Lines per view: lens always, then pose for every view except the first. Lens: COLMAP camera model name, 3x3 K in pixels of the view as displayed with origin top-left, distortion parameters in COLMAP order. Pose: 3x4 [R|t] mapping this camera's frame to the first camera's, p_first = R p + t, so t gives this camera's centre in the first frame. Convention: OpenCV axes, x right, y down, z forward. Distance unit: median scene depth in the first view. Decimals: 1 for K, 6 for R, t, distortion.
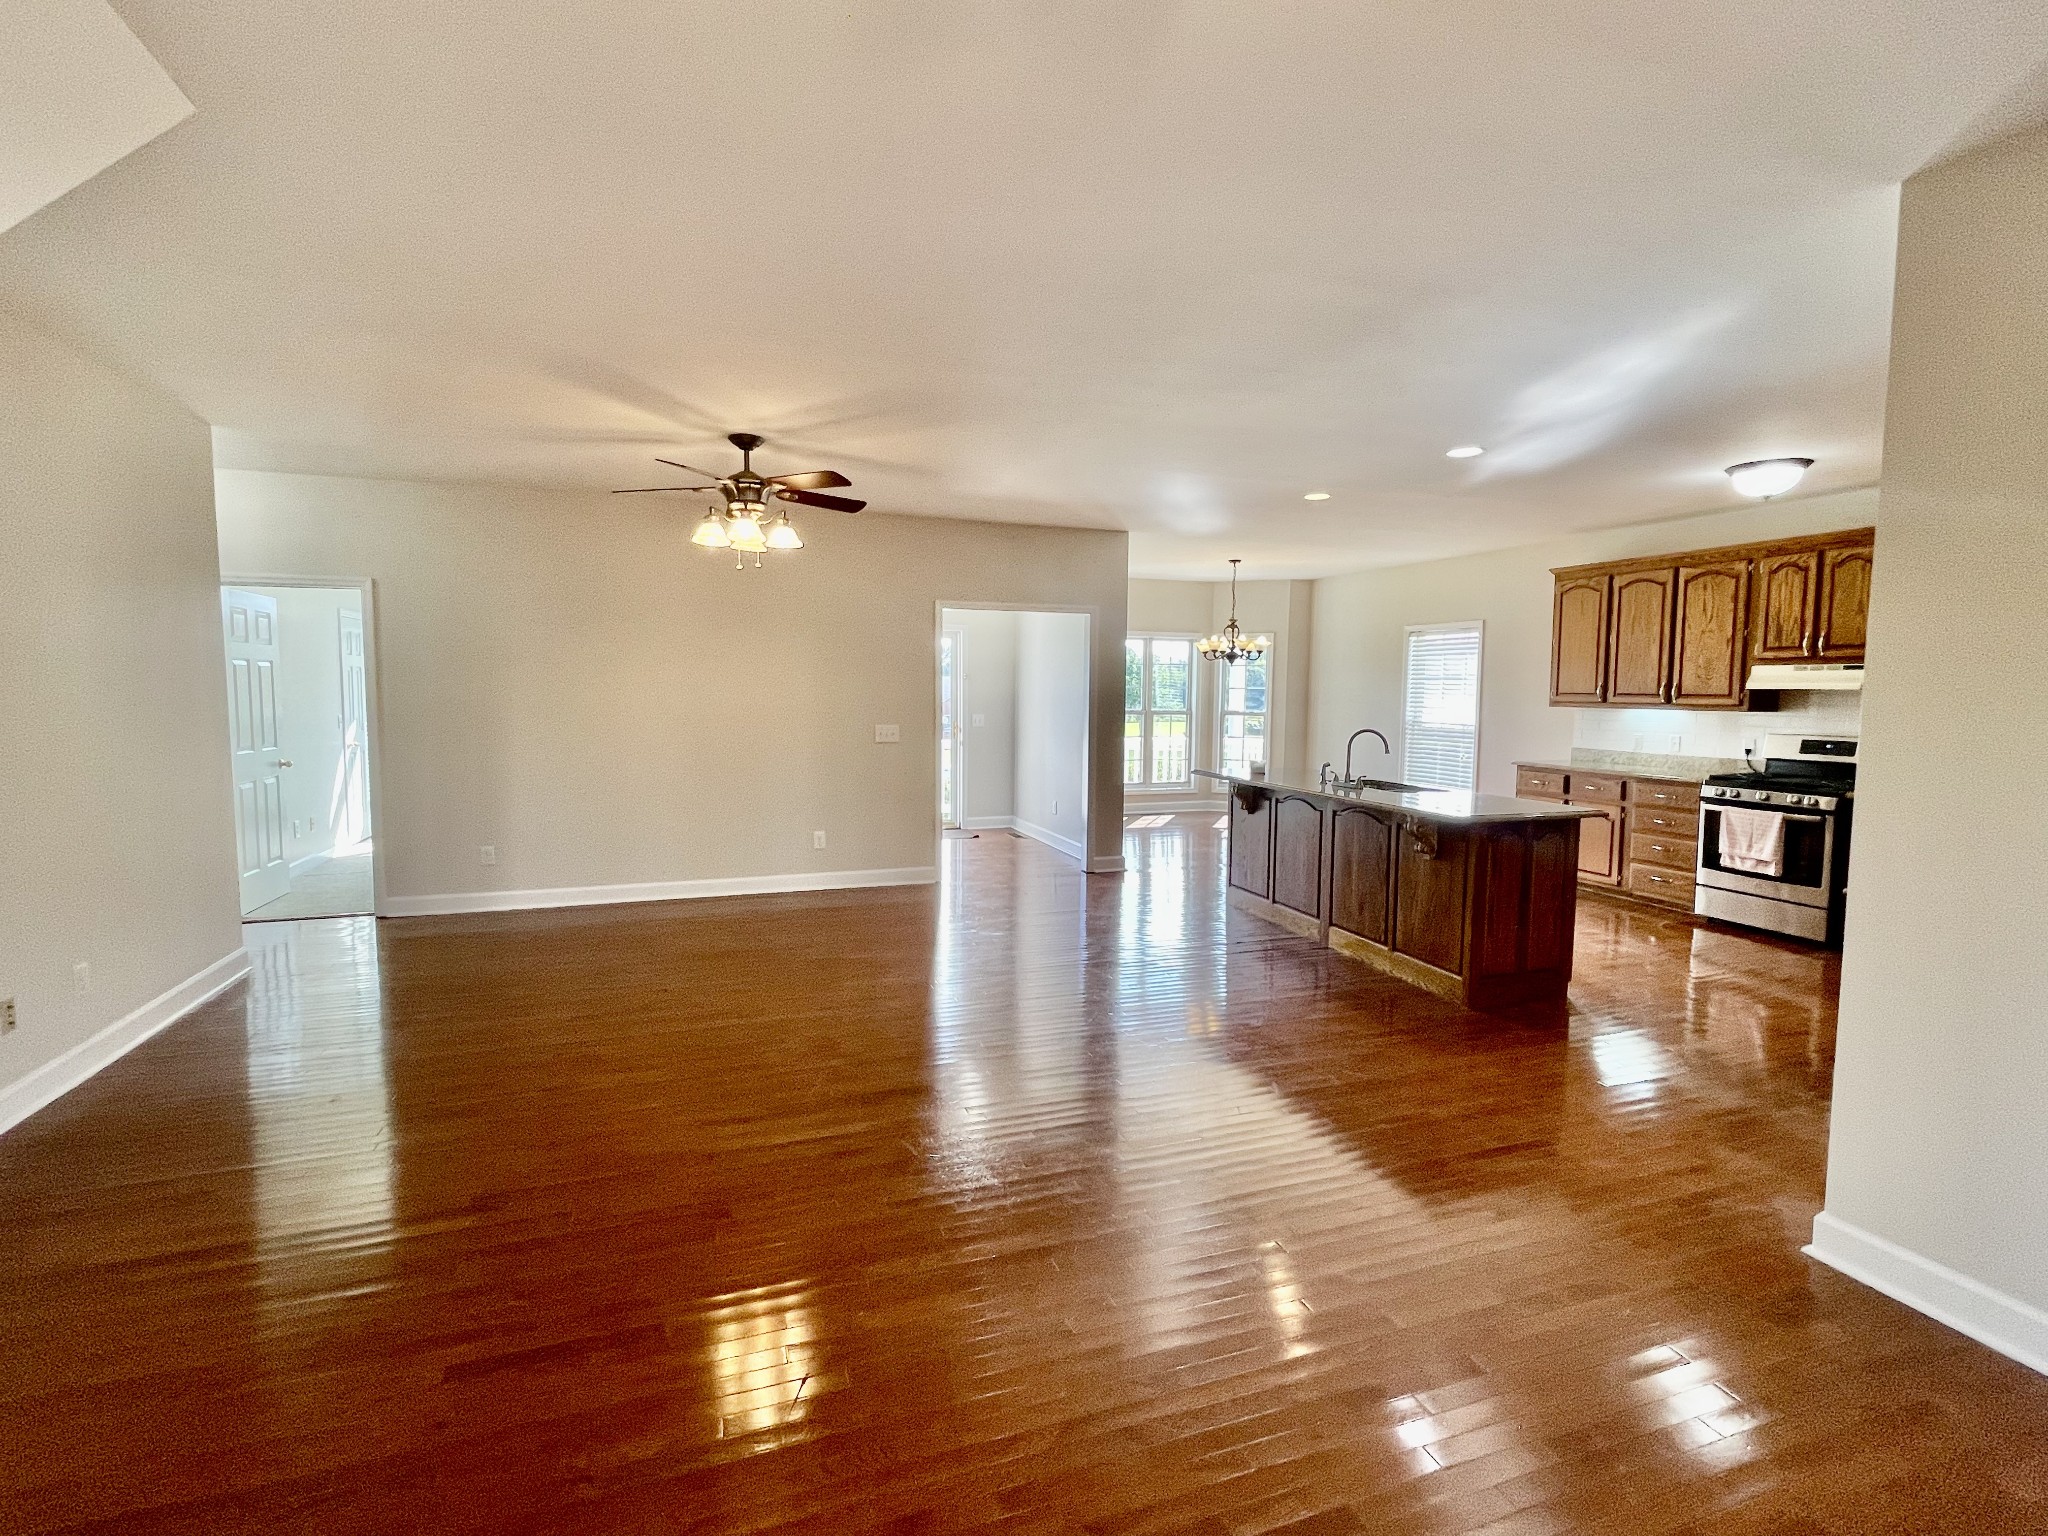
lens RADIAL K [[943.9, 0, 1021.9], [0, 943.9, 760.3], [0, 0, 1]] dist [-0.001594, 0.000109]
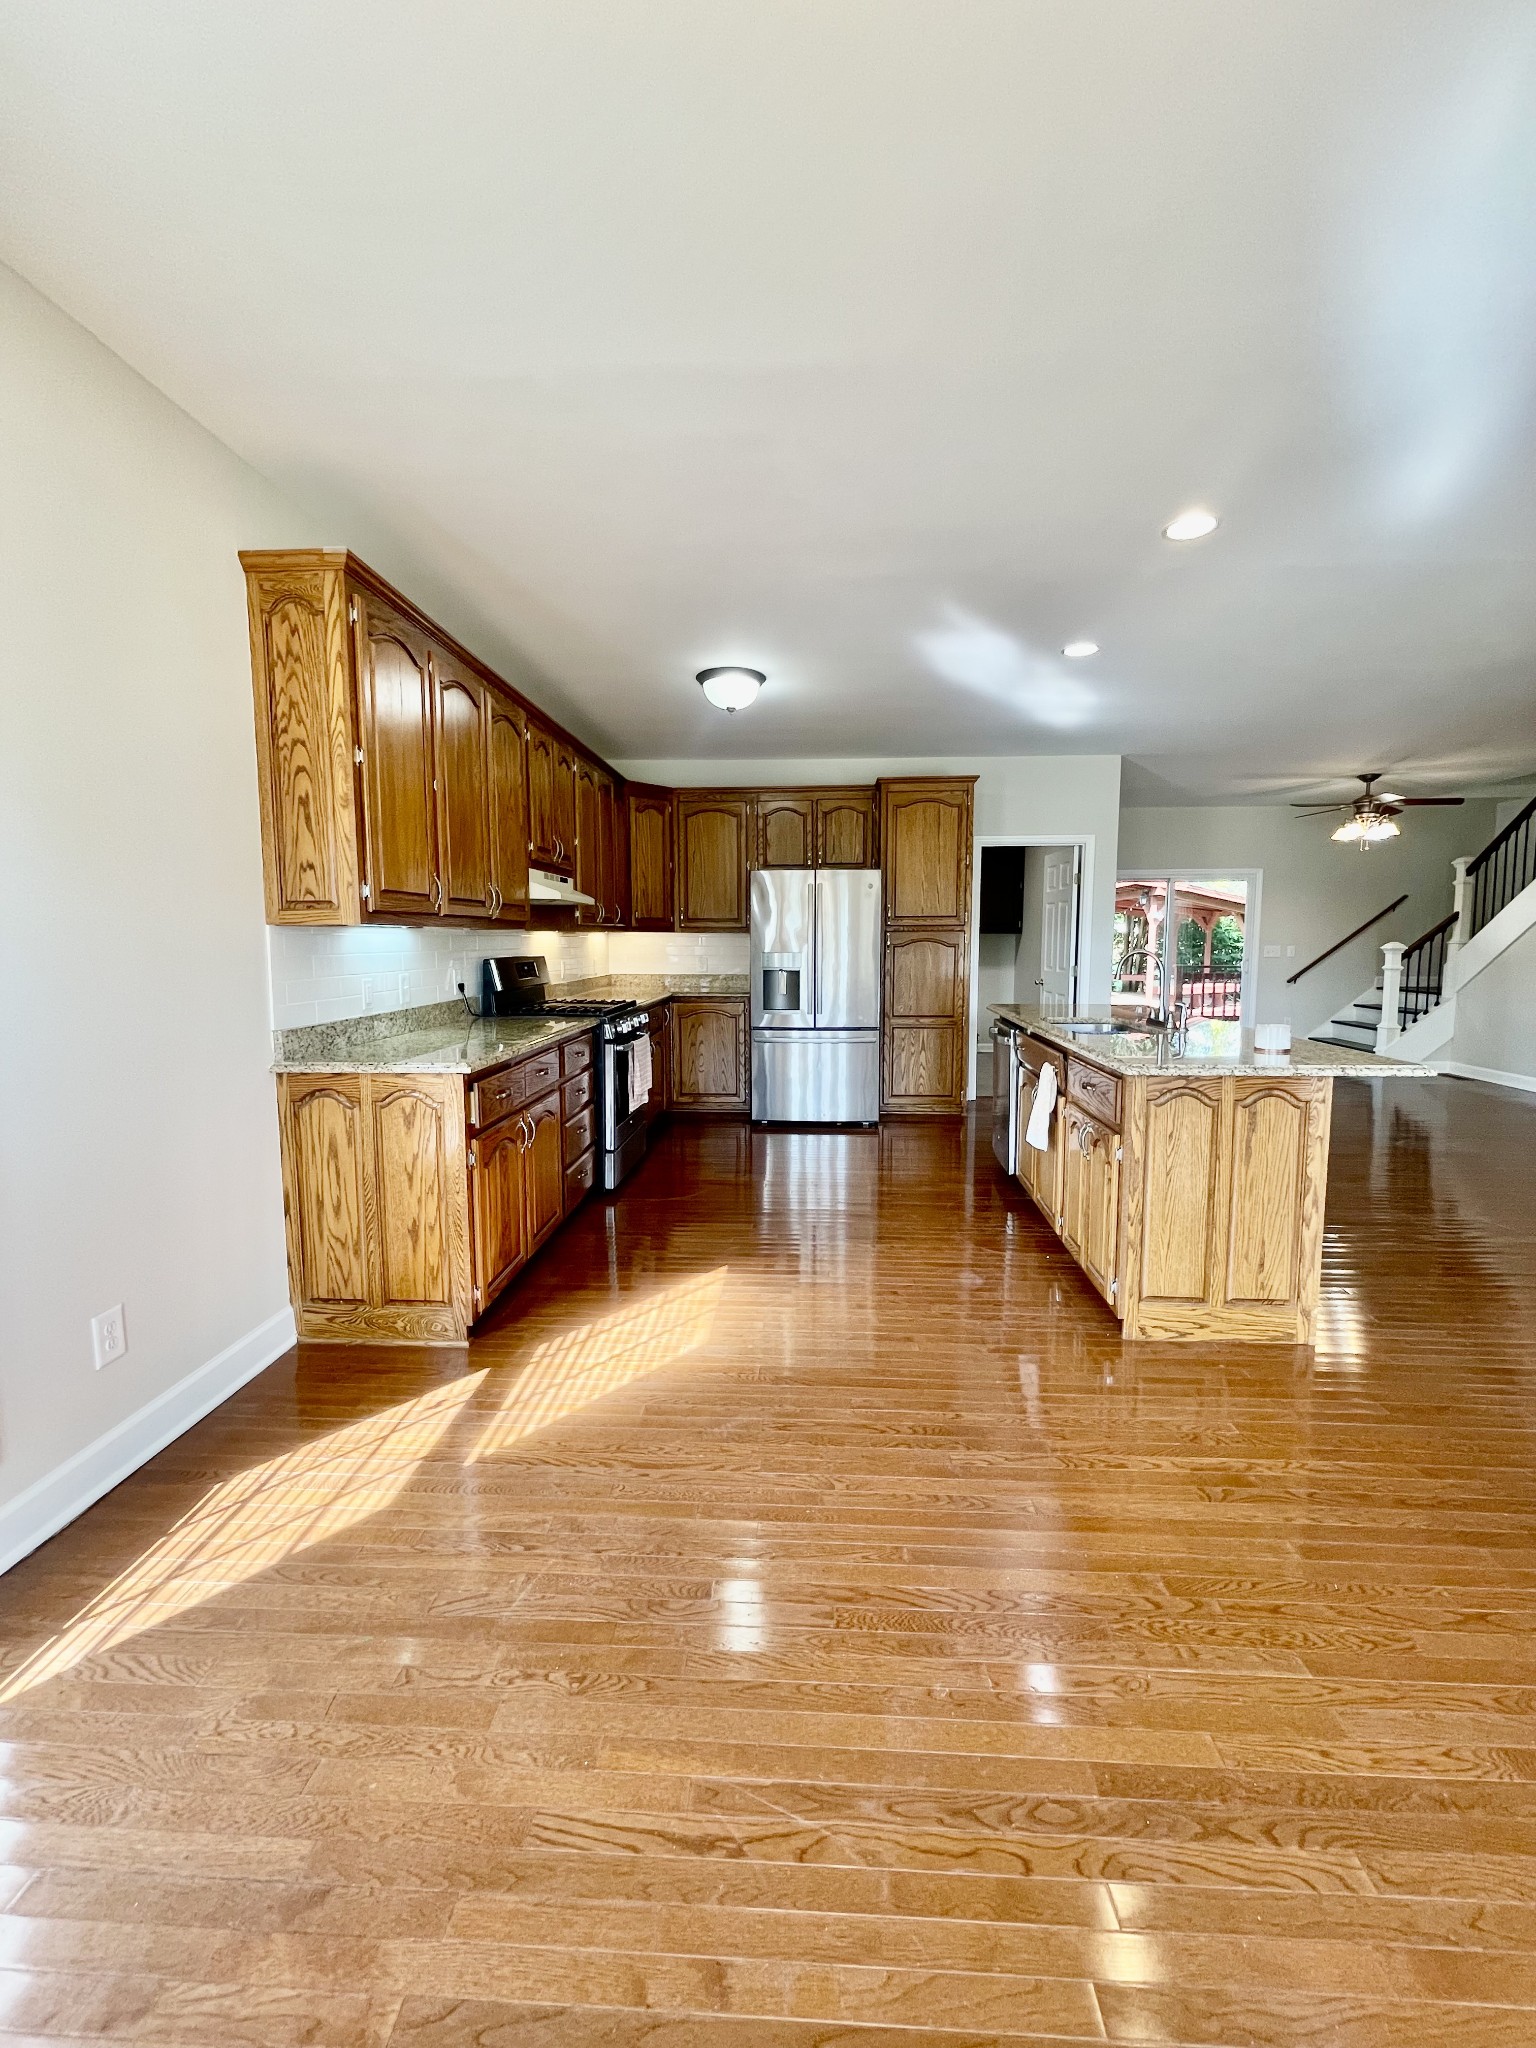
lens RADIAL K [[837.5, 0, 774.3], [0, 837.5, 1020.9], [0, 0, 1]] dist [0.001135, 0.000190]
pose [[-0.922756, -0.044985, 0.382749, 0.330449], [0.022811, 0.985047, 0.170767, -0.088642], [-0.384708, 0.166307, -0.907933, 1.538894]]
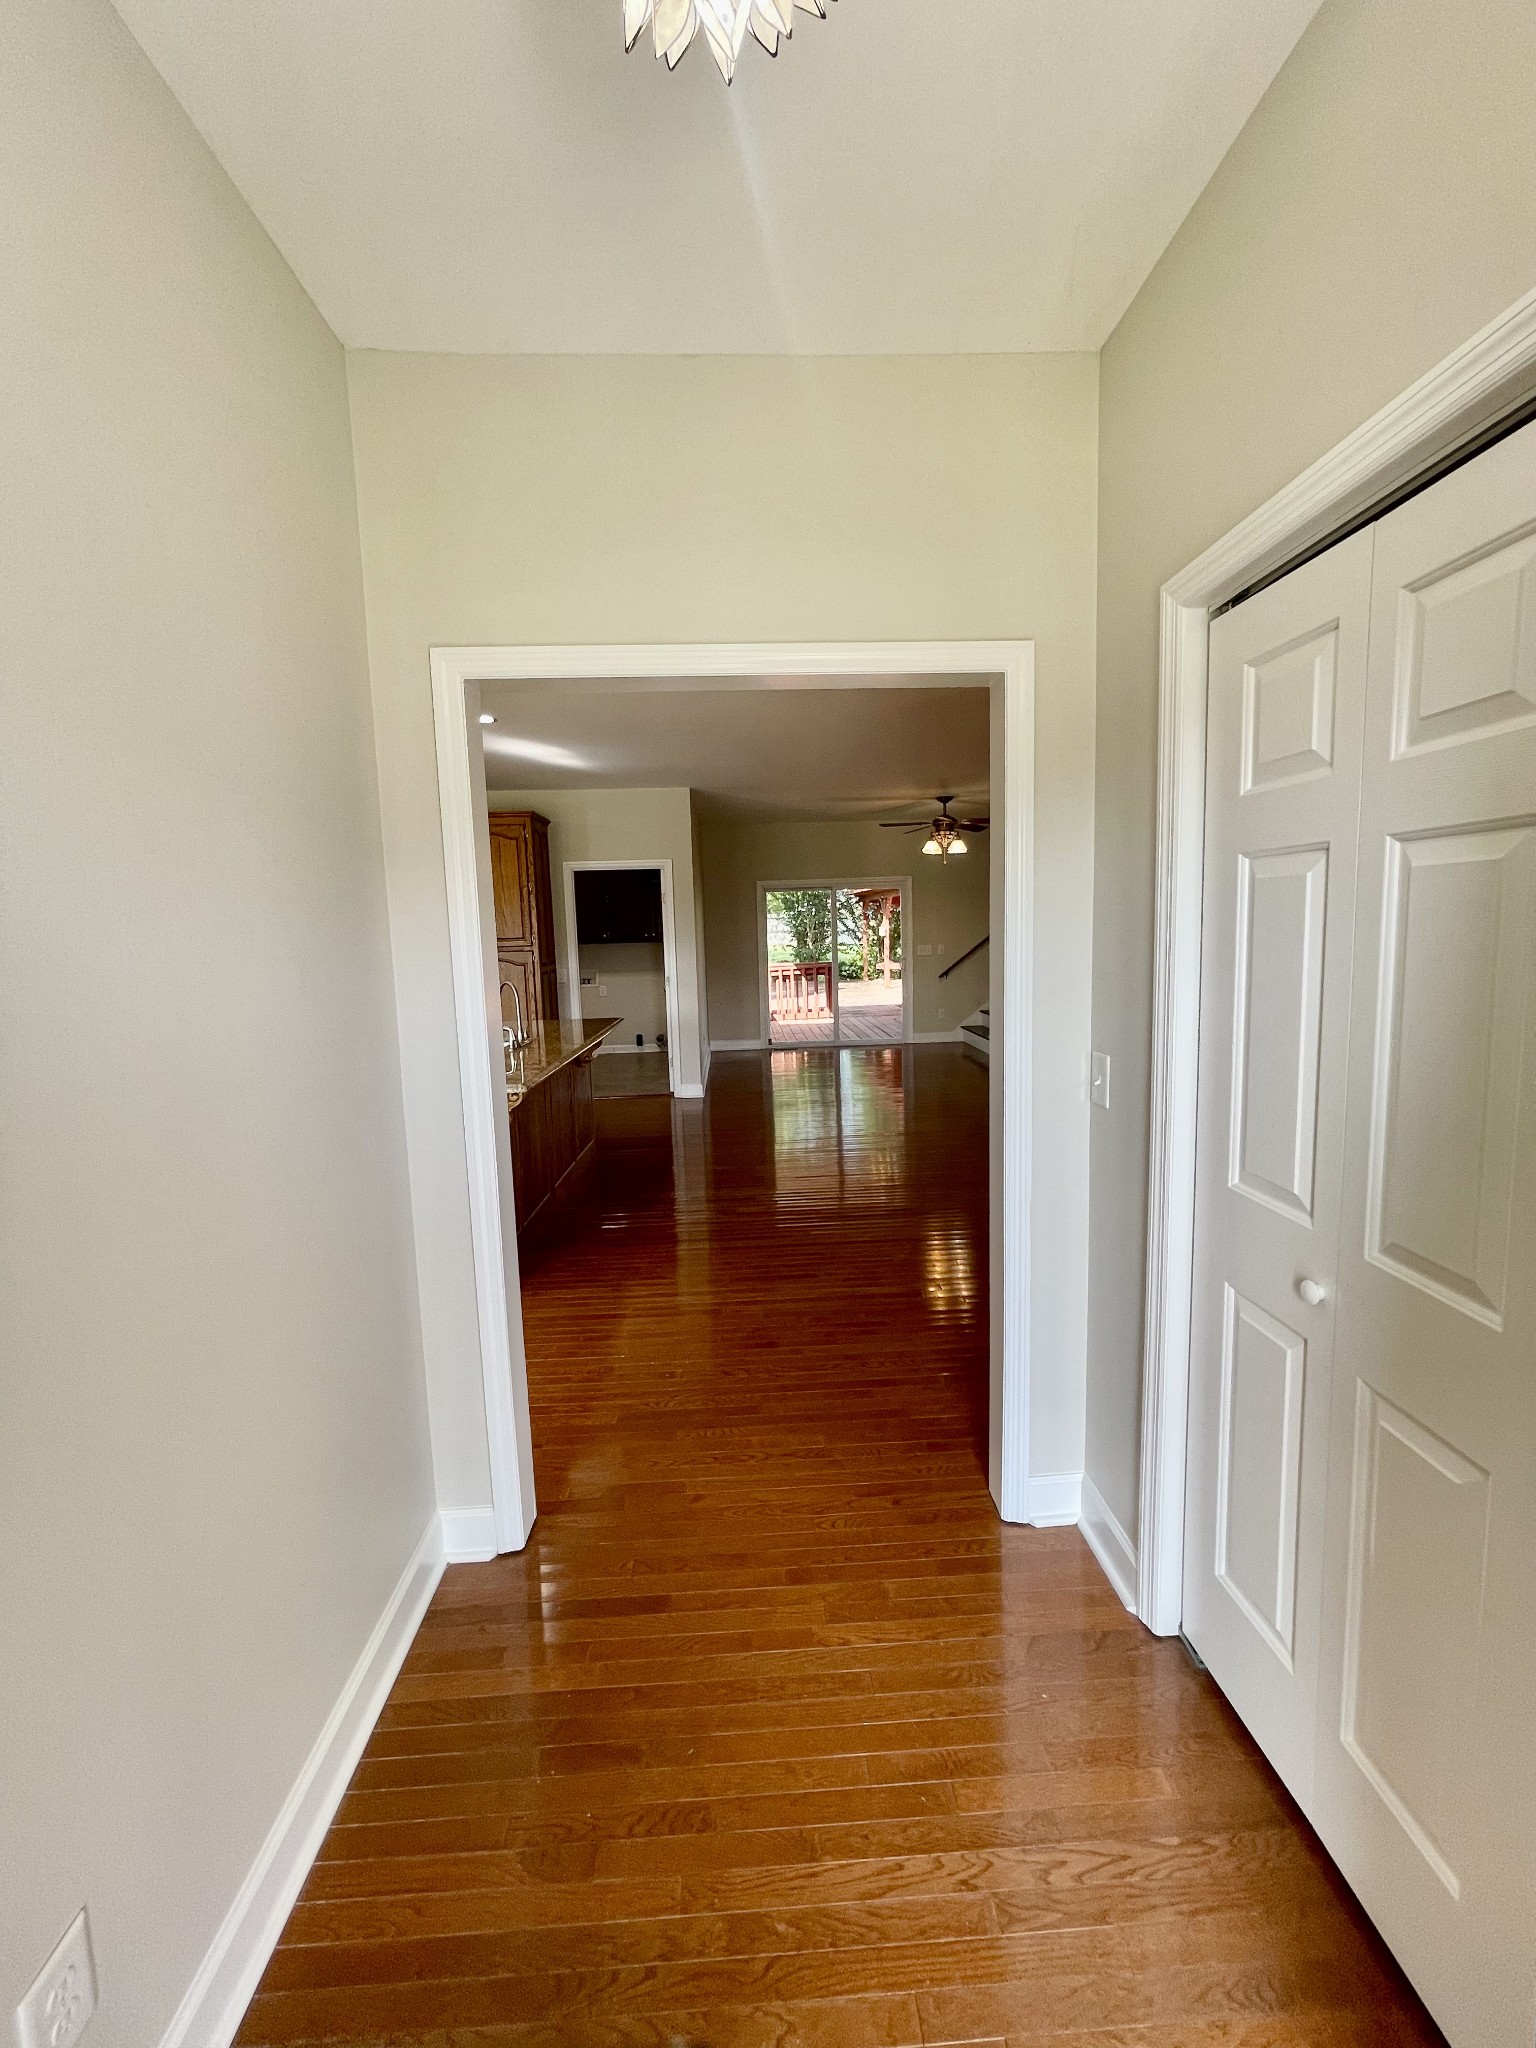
lens RADIAL K [[837.5, 0, 774.3], [0, 837.5, 1020.9], [0, 0, 1]] dist [0.001135, 0.000190]
pose [[-0.955248, -0.013261, 0.295508, -0.105688], [0.044025, 0.981495, 0.186356, -0.118626], [-0.292511, 0.191026, -0.936988, 1.488039]]
